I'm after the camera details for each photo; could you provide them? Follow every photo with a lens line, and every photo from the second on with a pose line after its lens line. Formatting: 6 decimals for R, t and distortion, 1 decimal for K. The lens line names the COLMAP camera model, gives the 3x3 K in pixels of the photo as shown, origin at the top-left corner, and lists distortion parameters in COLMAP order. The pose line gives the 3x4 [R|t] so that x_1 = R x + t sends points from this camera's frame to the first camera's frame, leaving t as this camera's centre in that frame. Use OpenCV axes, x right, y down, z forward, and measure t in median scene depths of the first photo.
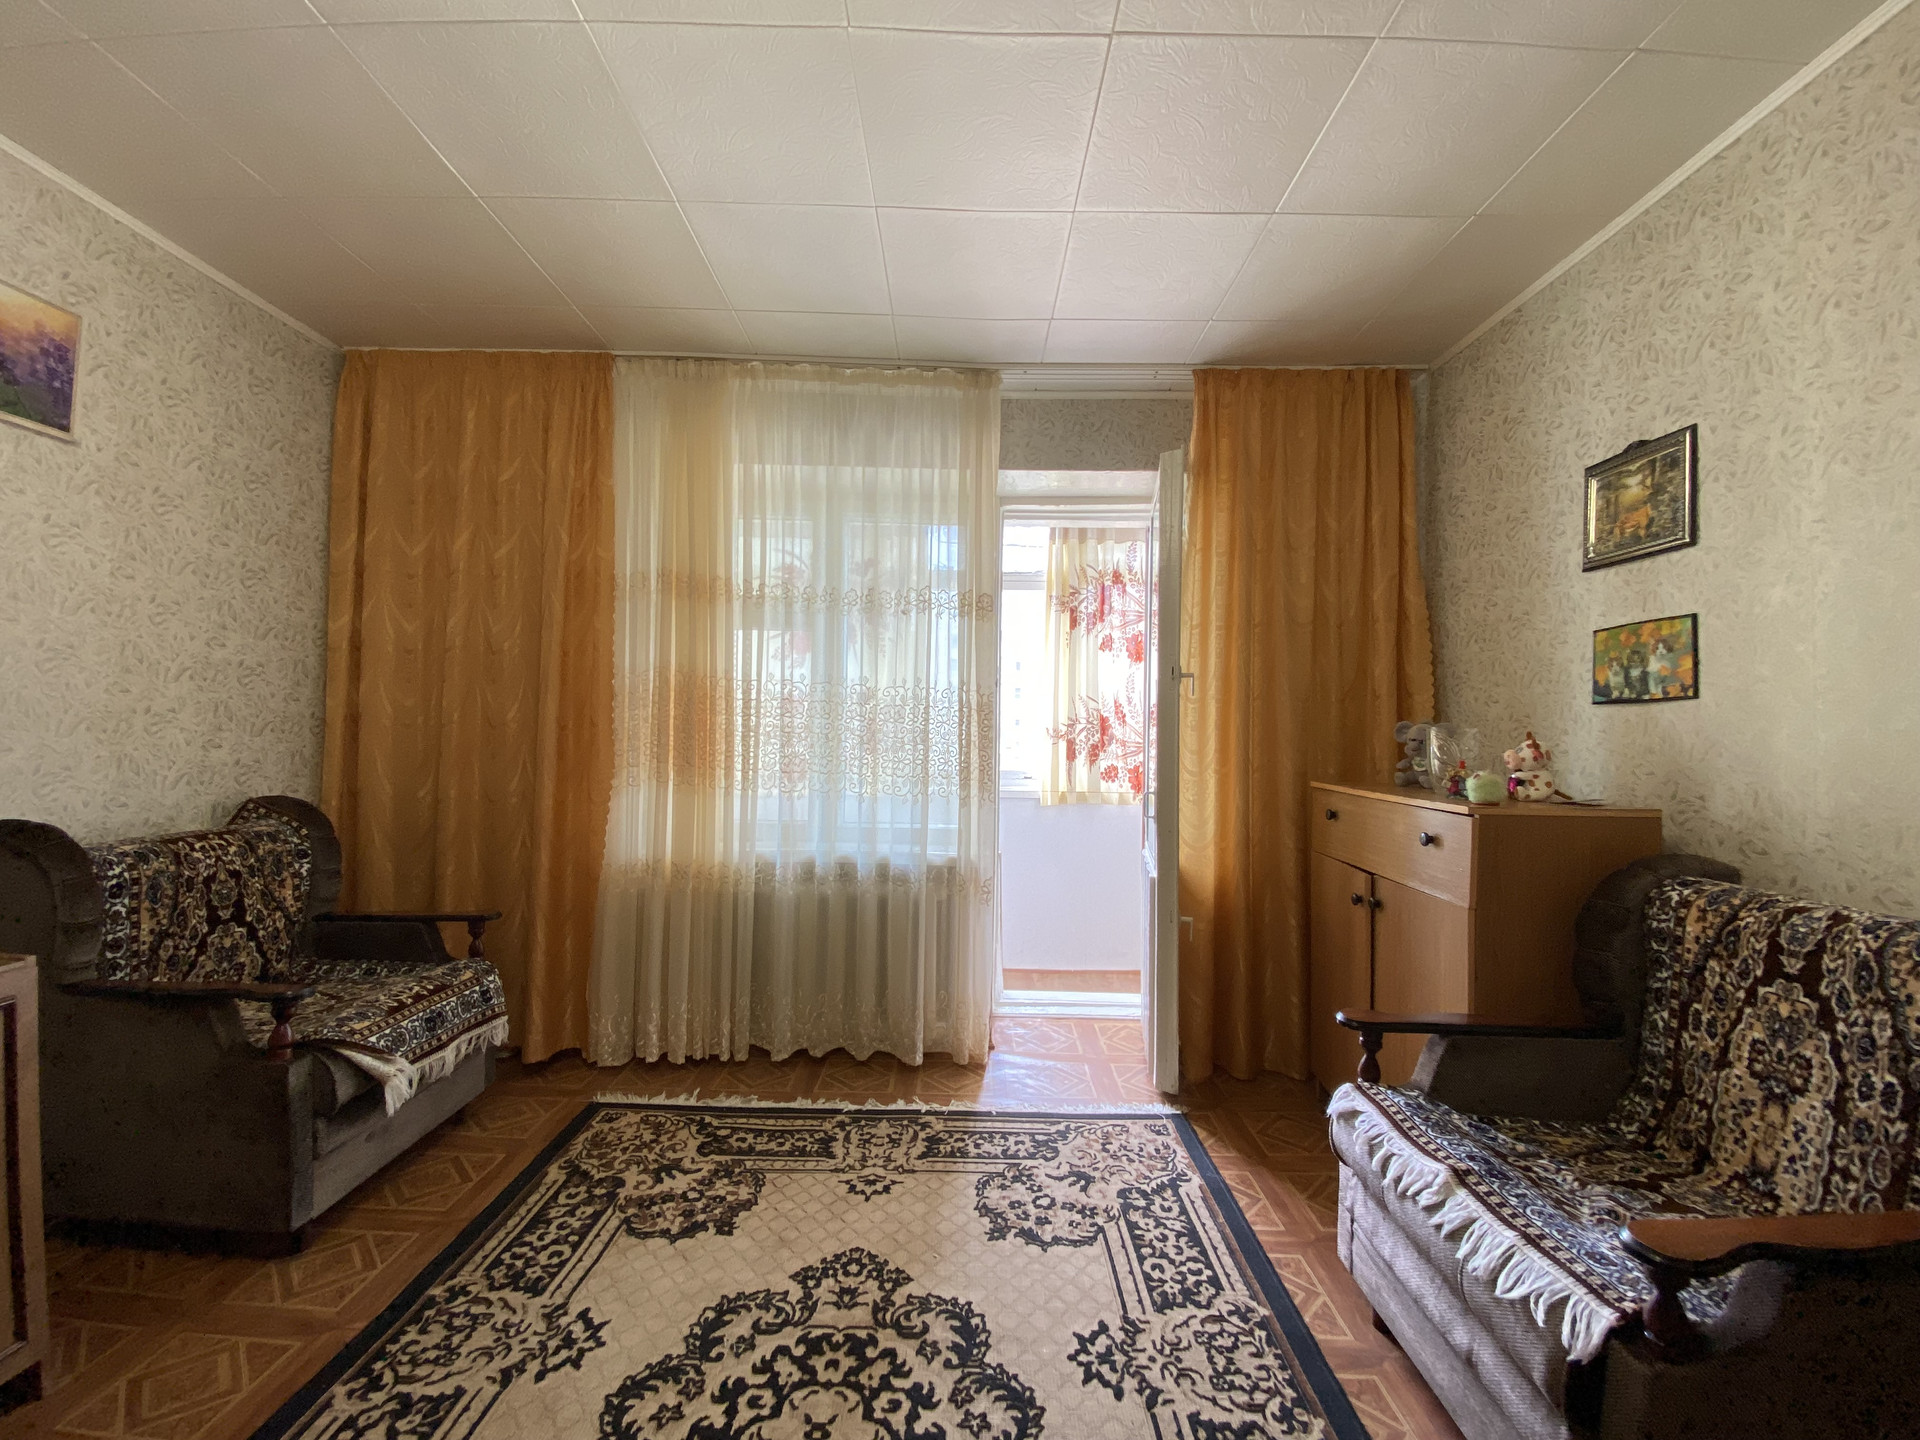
lens RADIAL K [[776.7, 0, 960.0], [0, 776.7, 720.0], [0, 0, 1]] dist [0.038336, -0.027687]
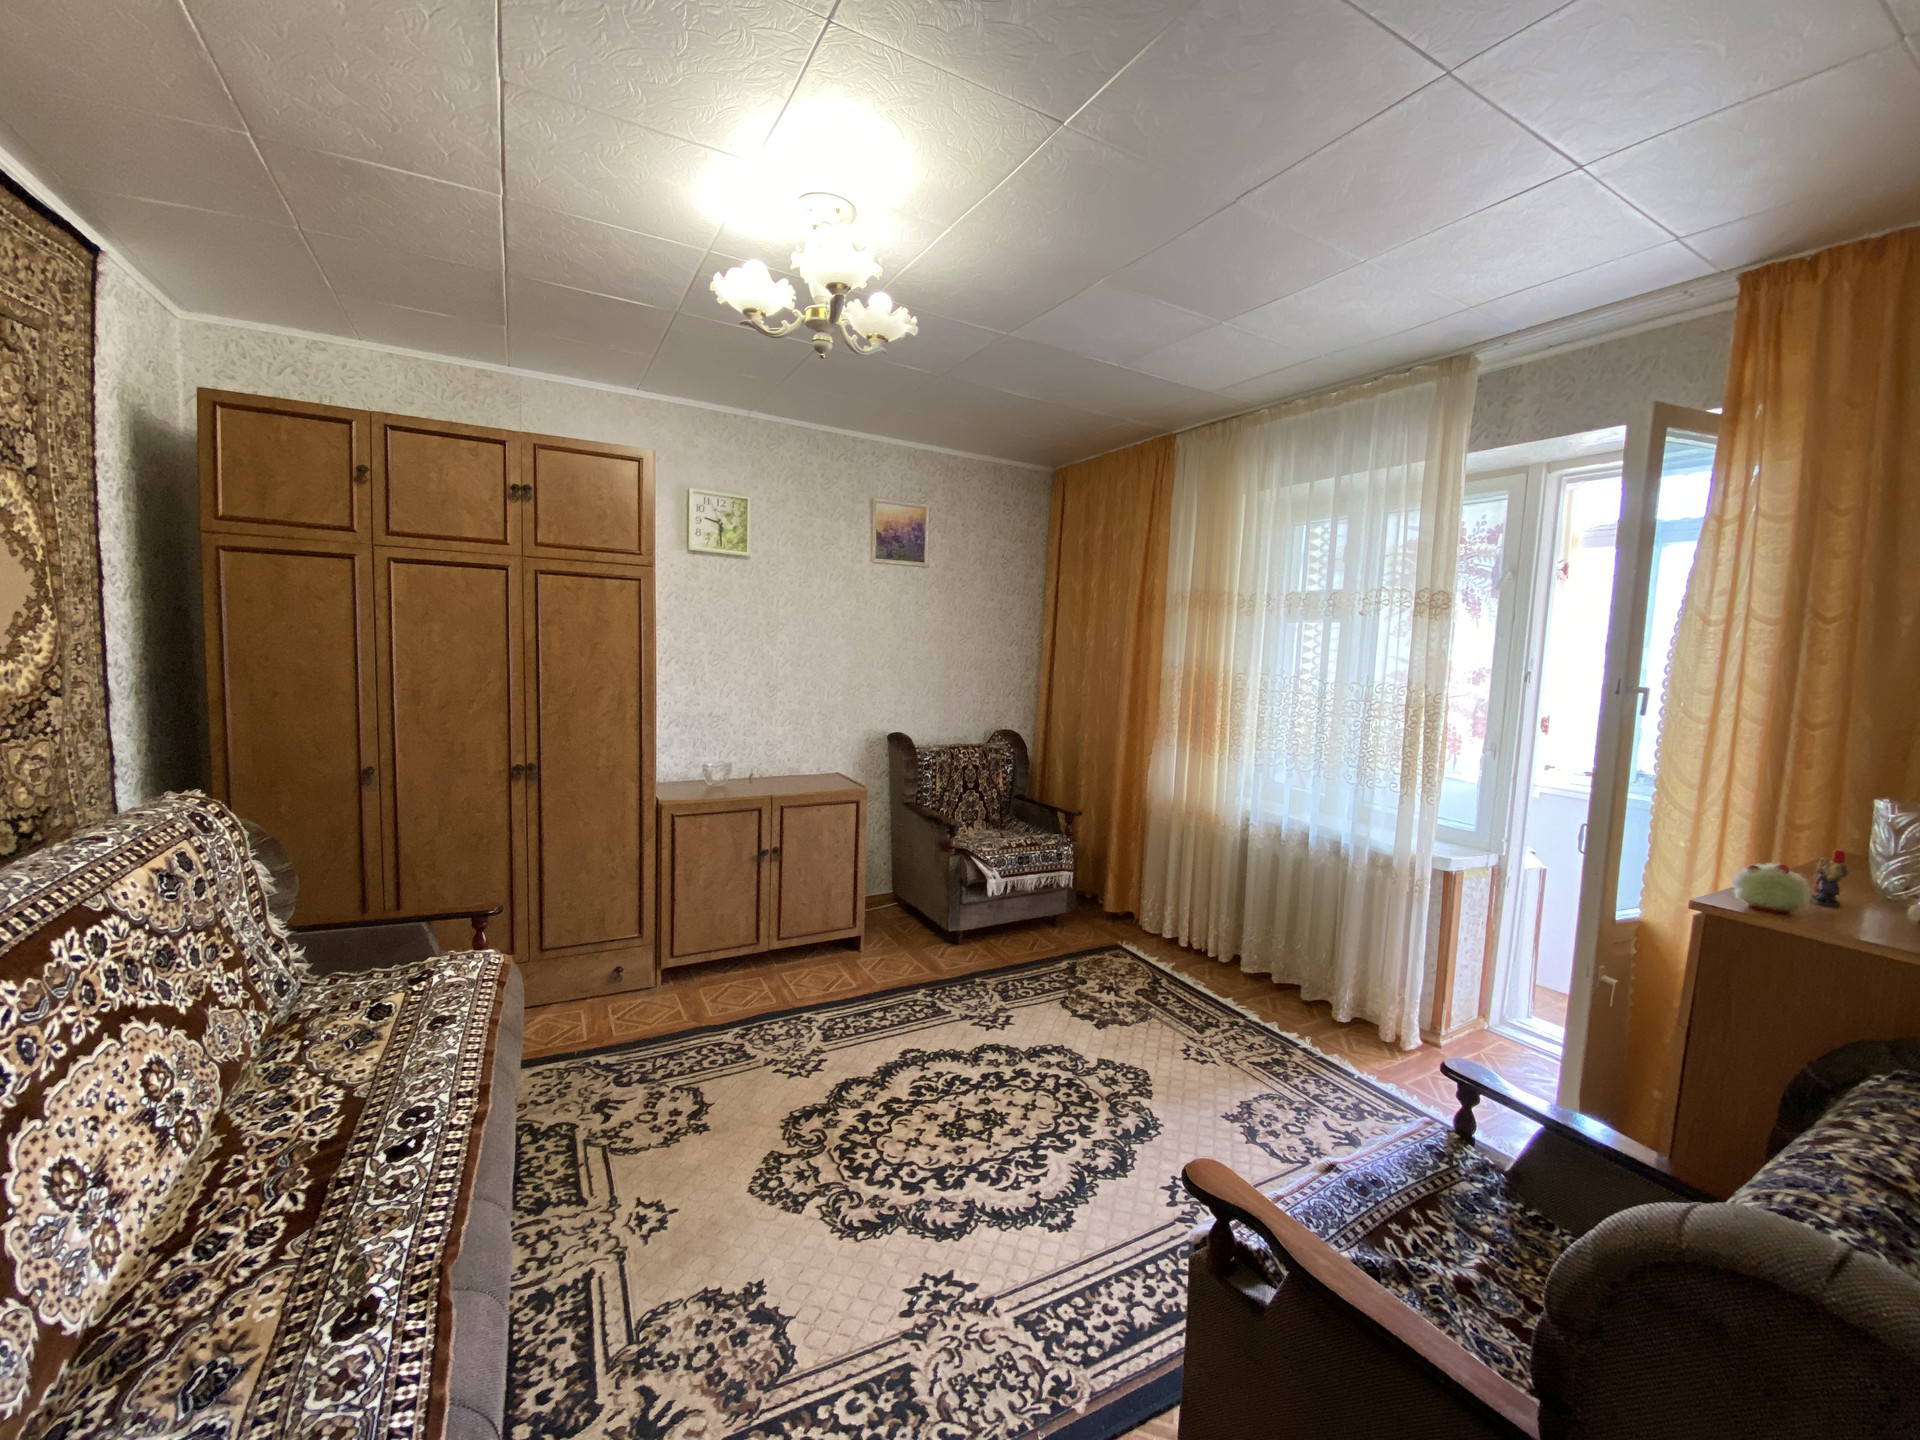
lens RADIAL K [[764.4, 0, 958.2], [0, 764.4, 714.2], [0, 0, 1]] dist [0.013959, -0.017577]
pose [[0.486229, 0.076764, -0.870453, 0.800549], [-0.015280, 0.996729, 0.079365, -0.100960], [0.873698, -0.025289, 0.485811, -0.002571]]
